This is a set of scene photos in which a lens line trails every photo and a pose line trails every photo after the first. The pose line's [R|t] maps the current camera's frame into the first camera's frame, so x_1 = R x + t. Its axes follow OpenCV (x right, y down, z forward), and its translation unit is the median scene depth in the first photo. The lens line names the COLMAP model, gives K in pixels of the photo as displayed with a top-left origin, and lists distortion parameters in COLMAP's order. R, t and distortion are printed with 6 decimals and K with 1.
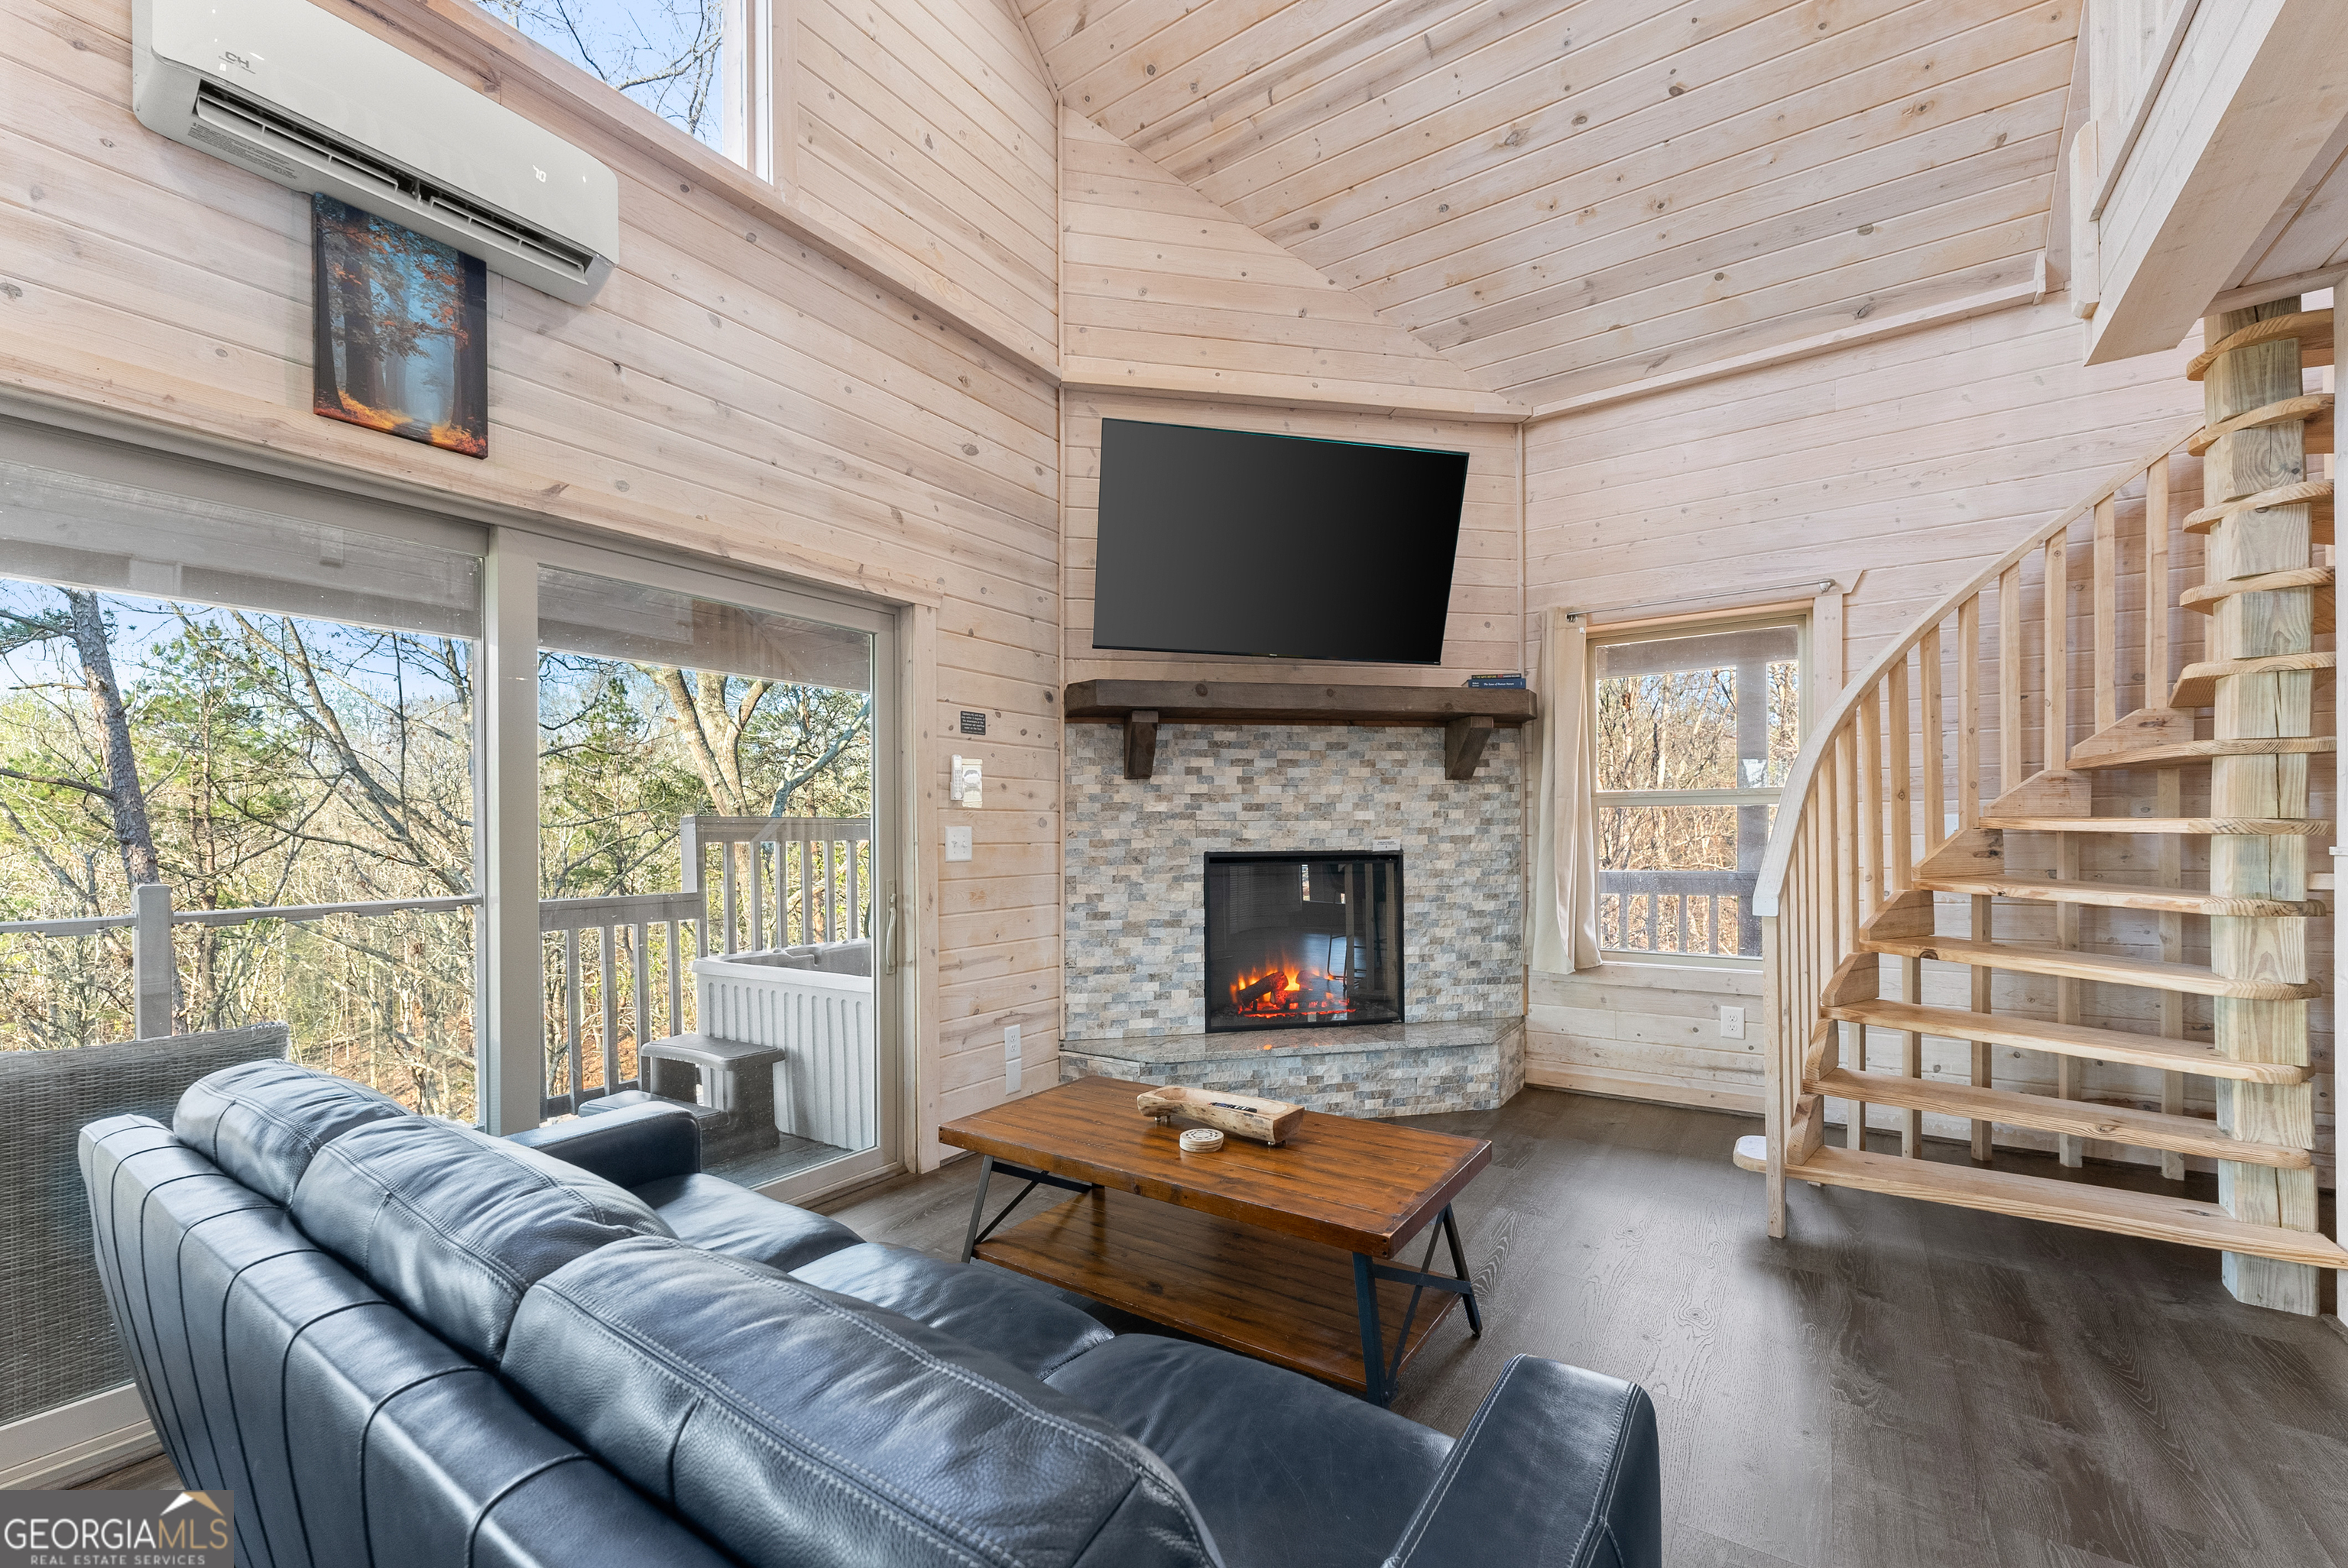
lens RADIAL K [[953.8, 0, 1180.7], [0, 953.8, 831.0], [0, 0, 1]] dist [-0.000701, -0.000312]
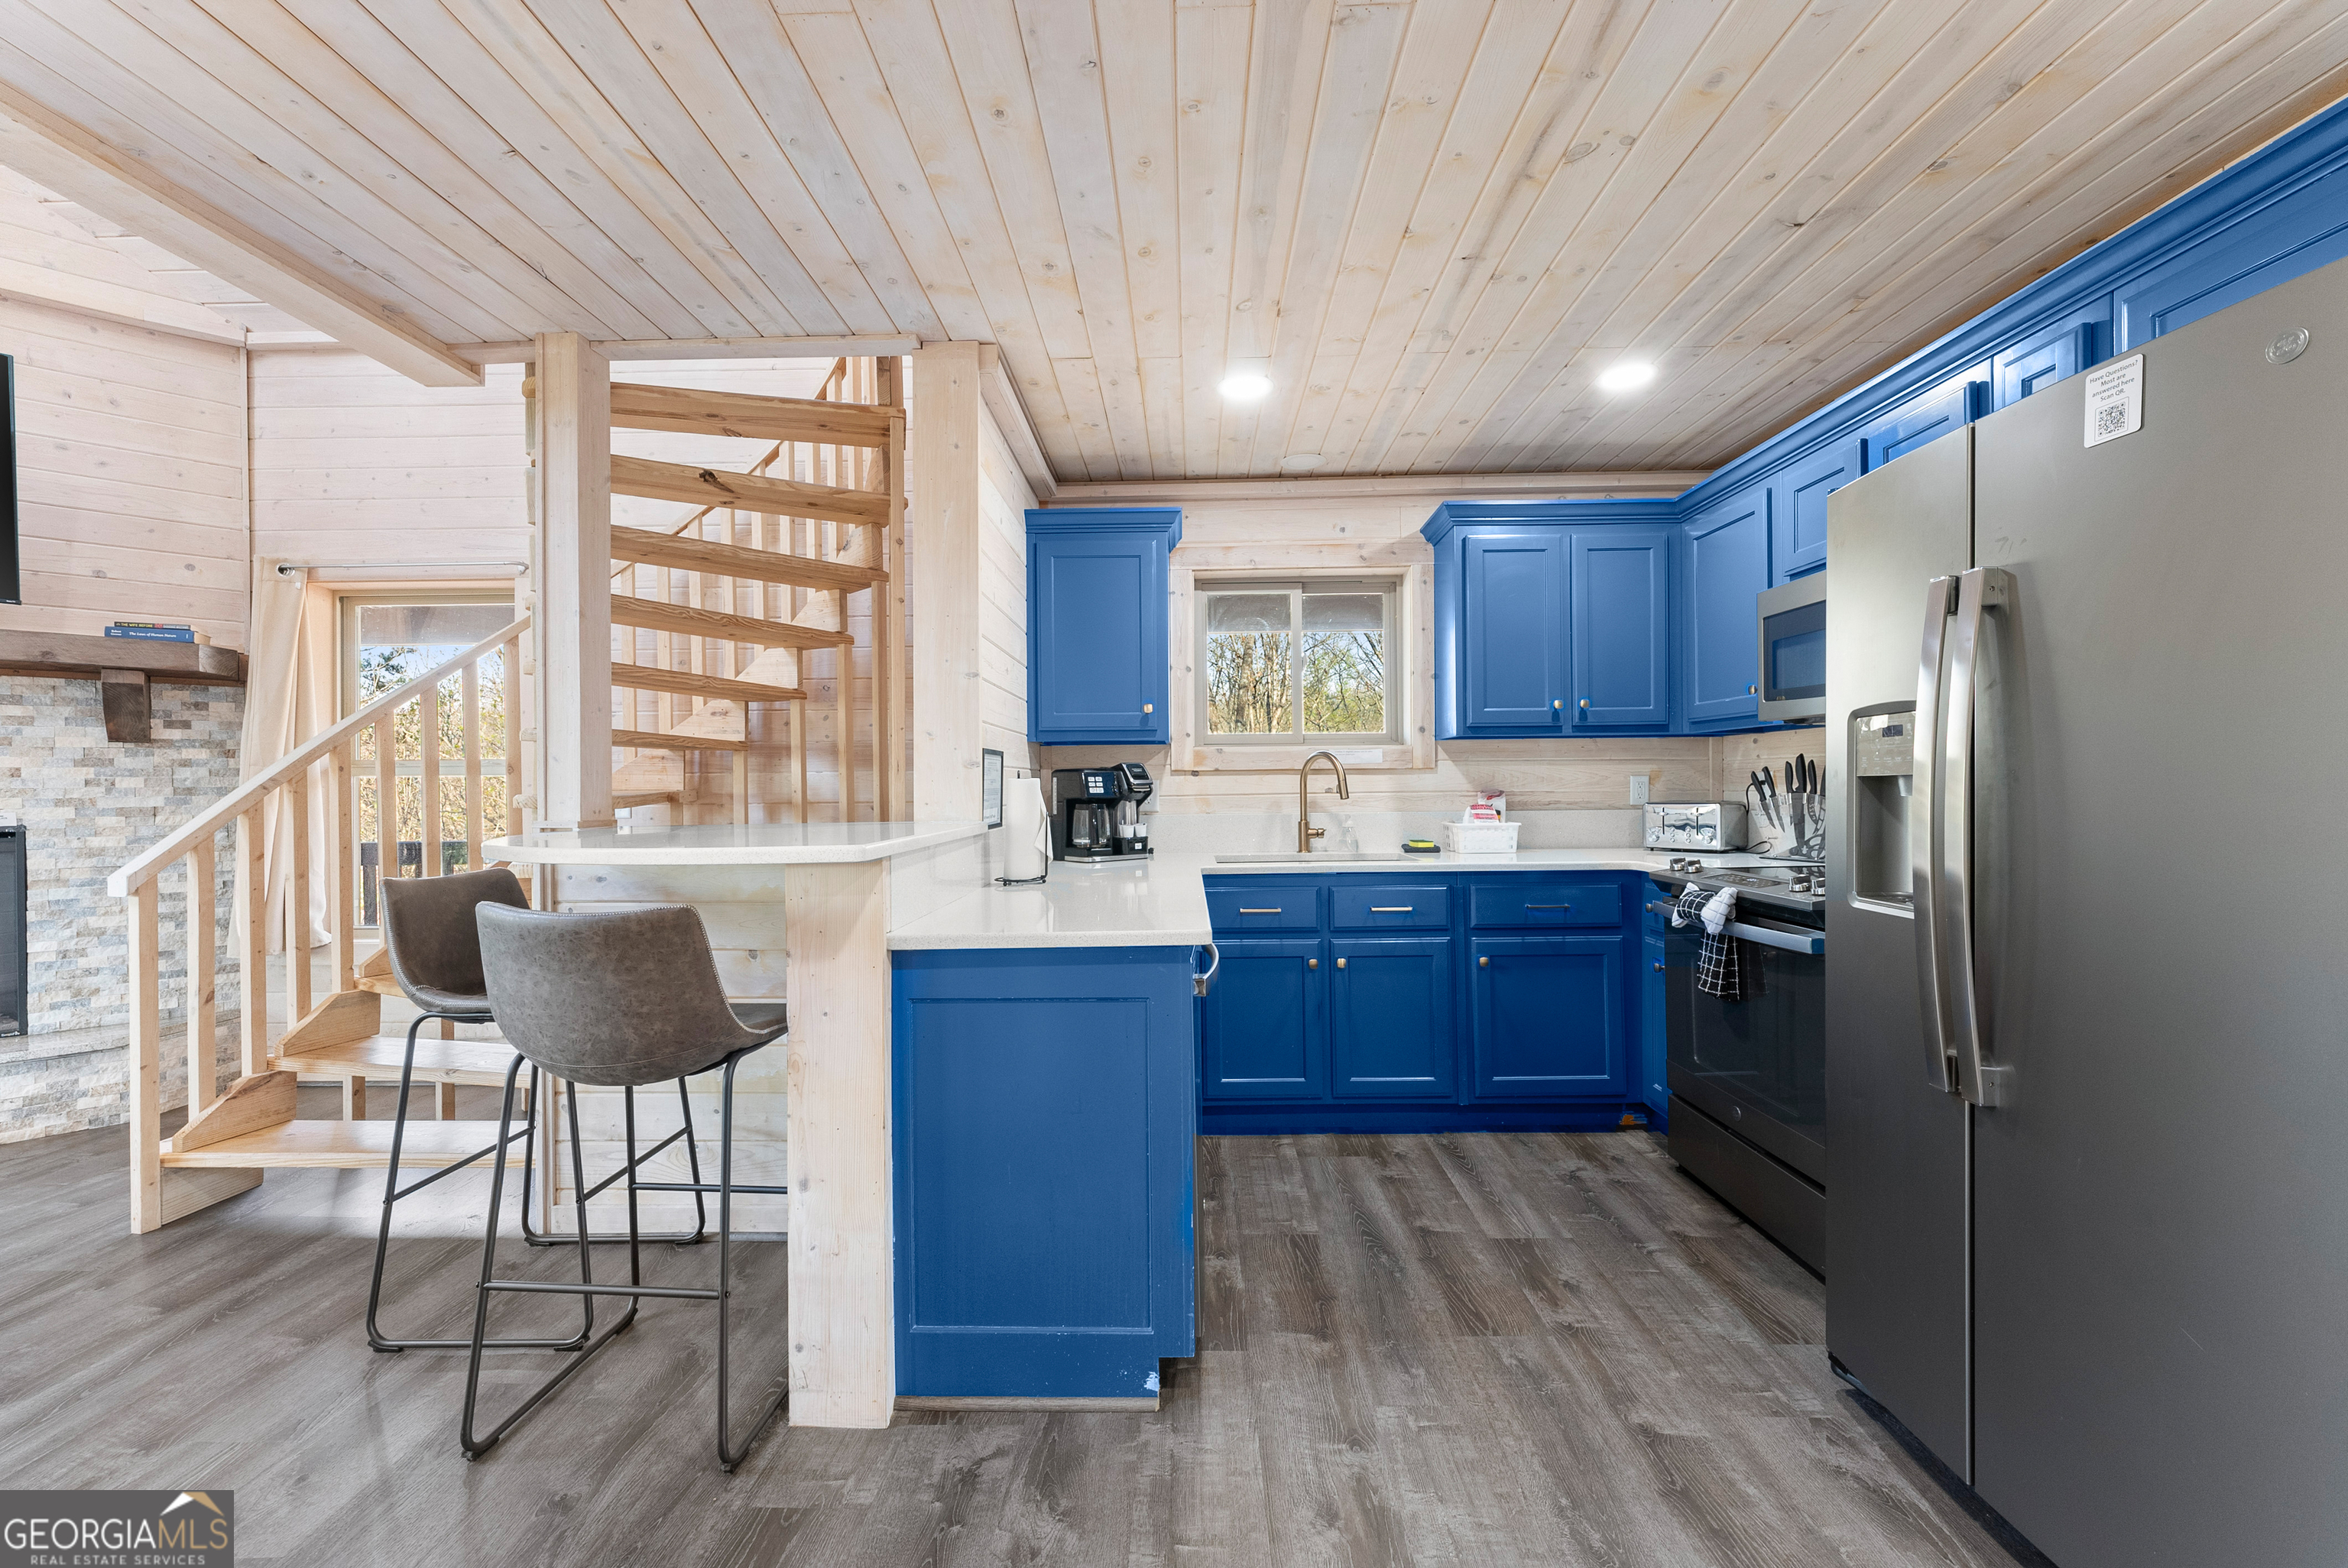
lens RADIAL K [[939.3, 0, 1170.4], [0, 939.3, 789.0], [0, 0, 1]] dist [0.000801, -0.000203]
pose [[0.841461, 0.002500, 0.540312, 0.670211], [-0.000612, 0.999993, -0.003673, -0.010044], [-0.540318, 0.002760, 0.841456, -0.235743]]
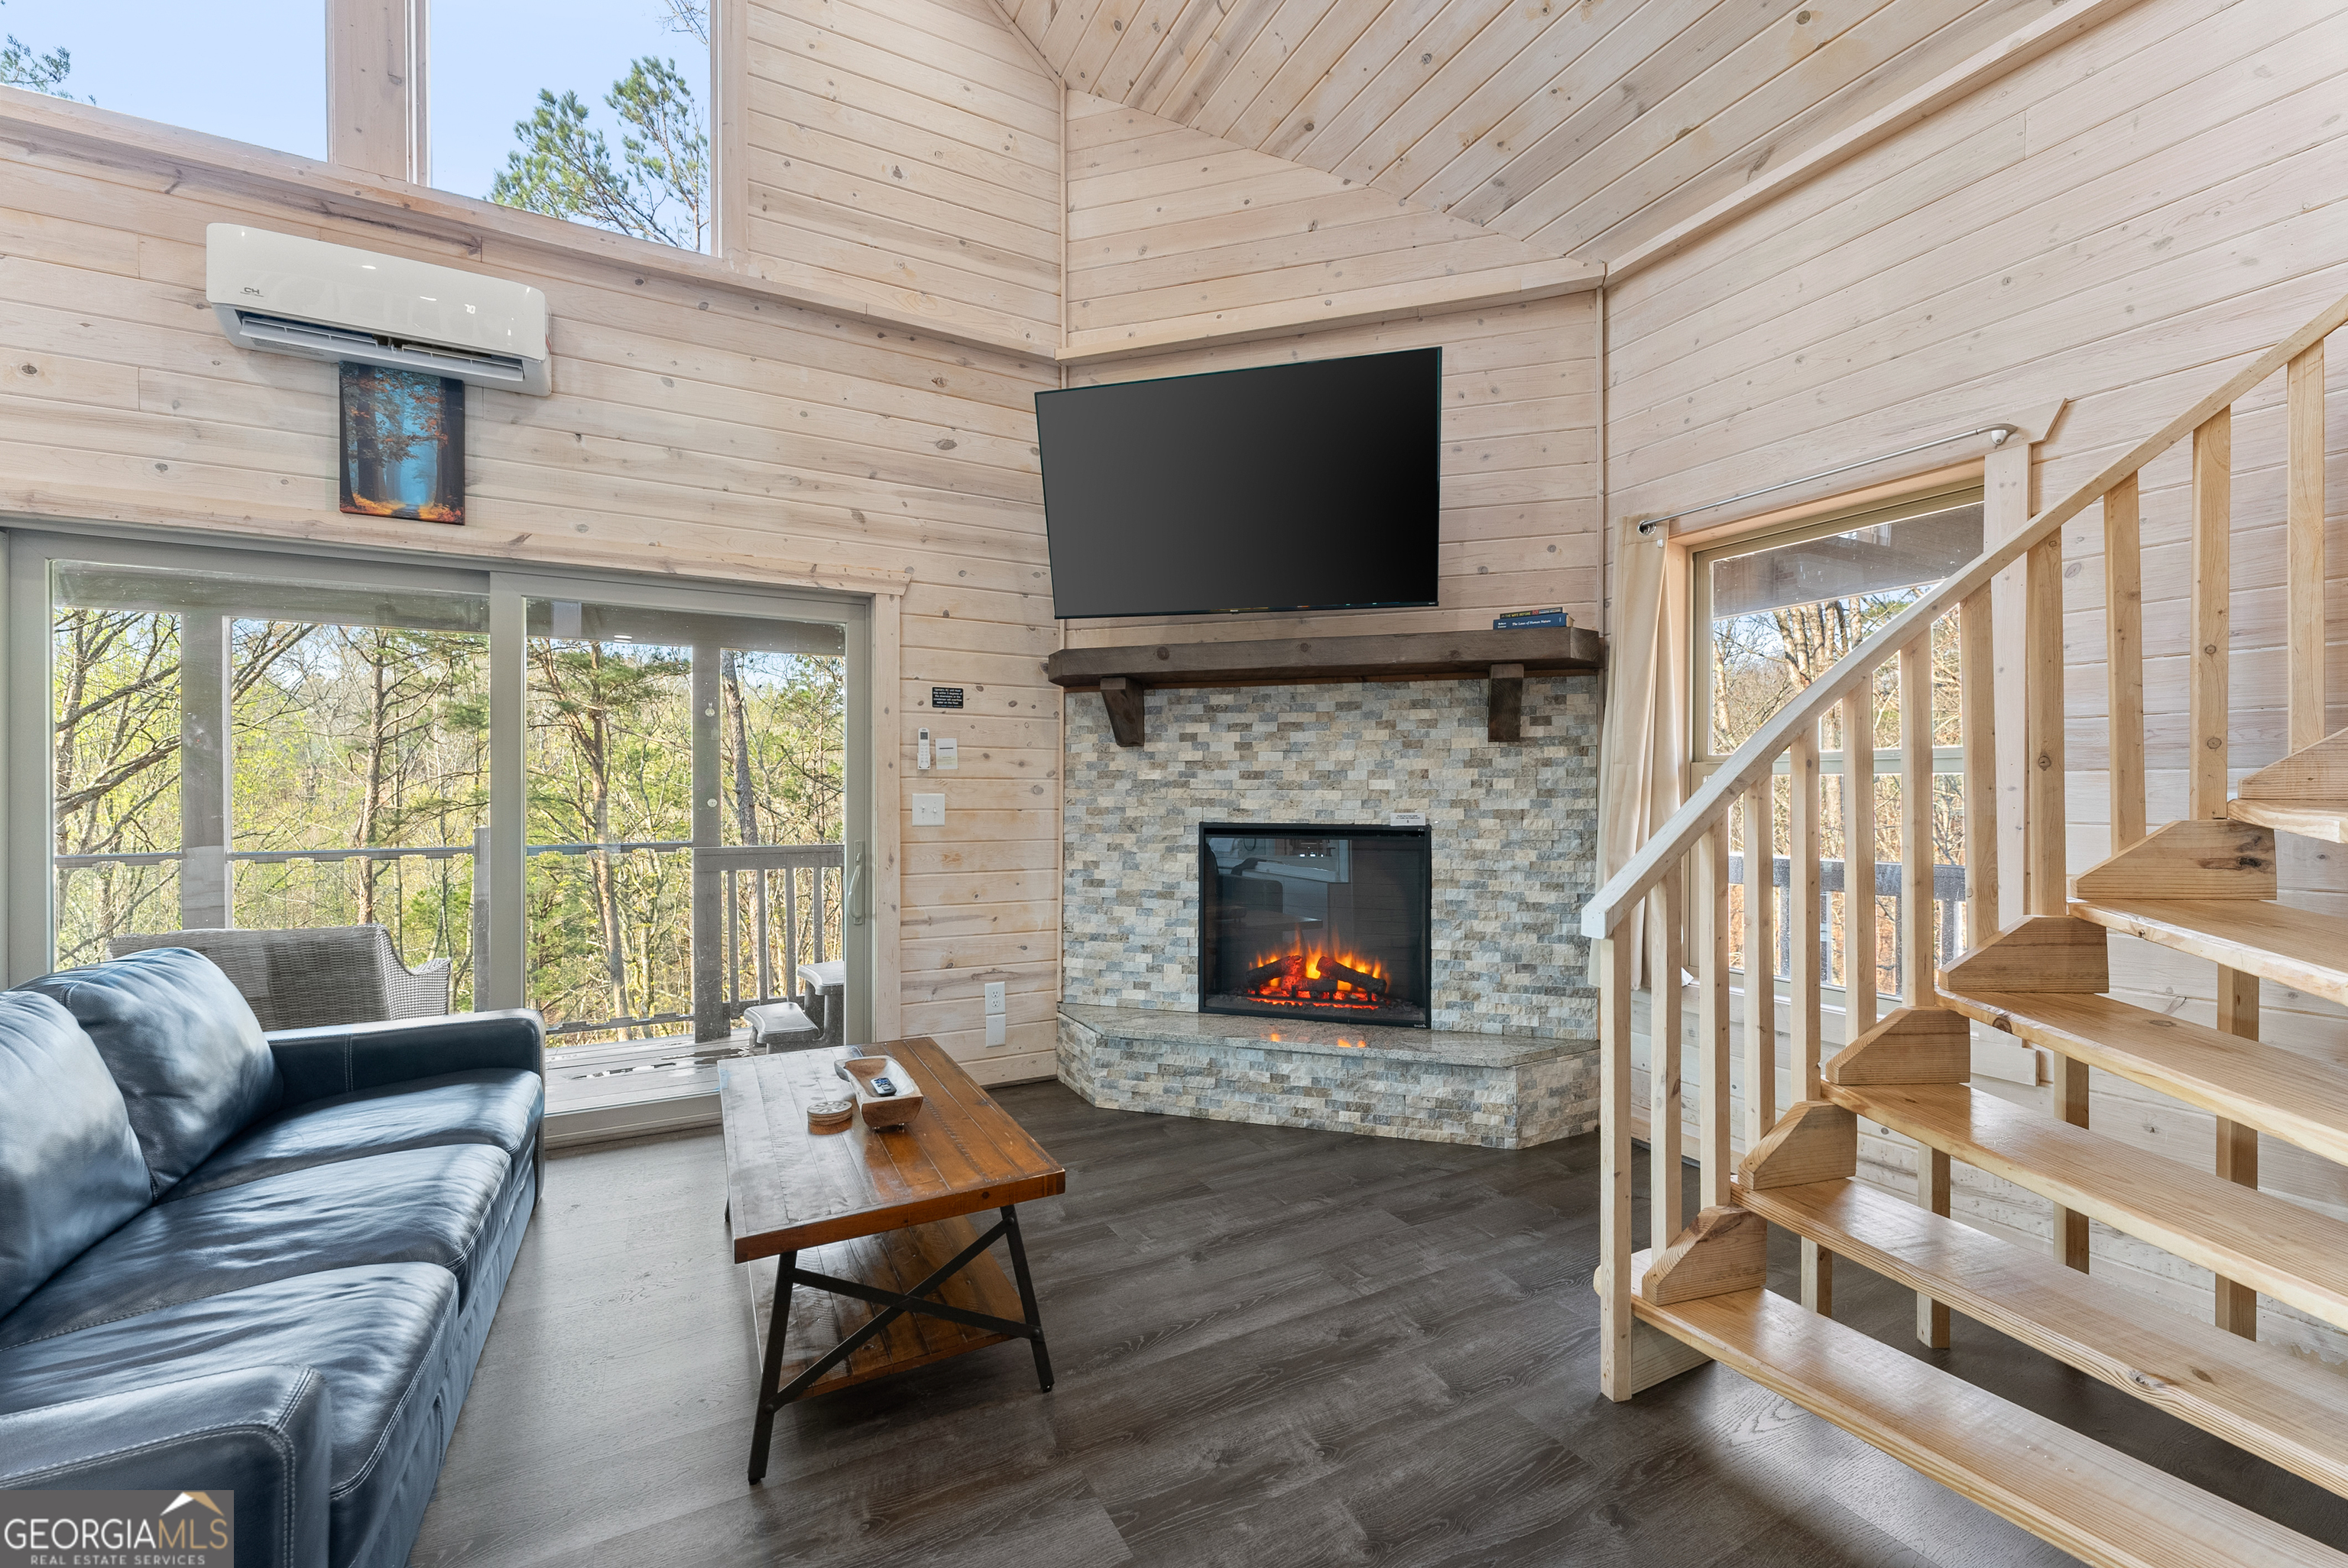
lens RADIAL K [[939.3, 0, 1170.4], [0, 939.3, 789.0], [0, 0, 1]] dist [0.000801, -0.000203]
pose [[0.881518, 0.008969, -0.472065, 0.451872], [-0.009294, 0.999955, 0.001644, -0.012620], [0.472059, 0.002938, 0.881562, 0.163400]]
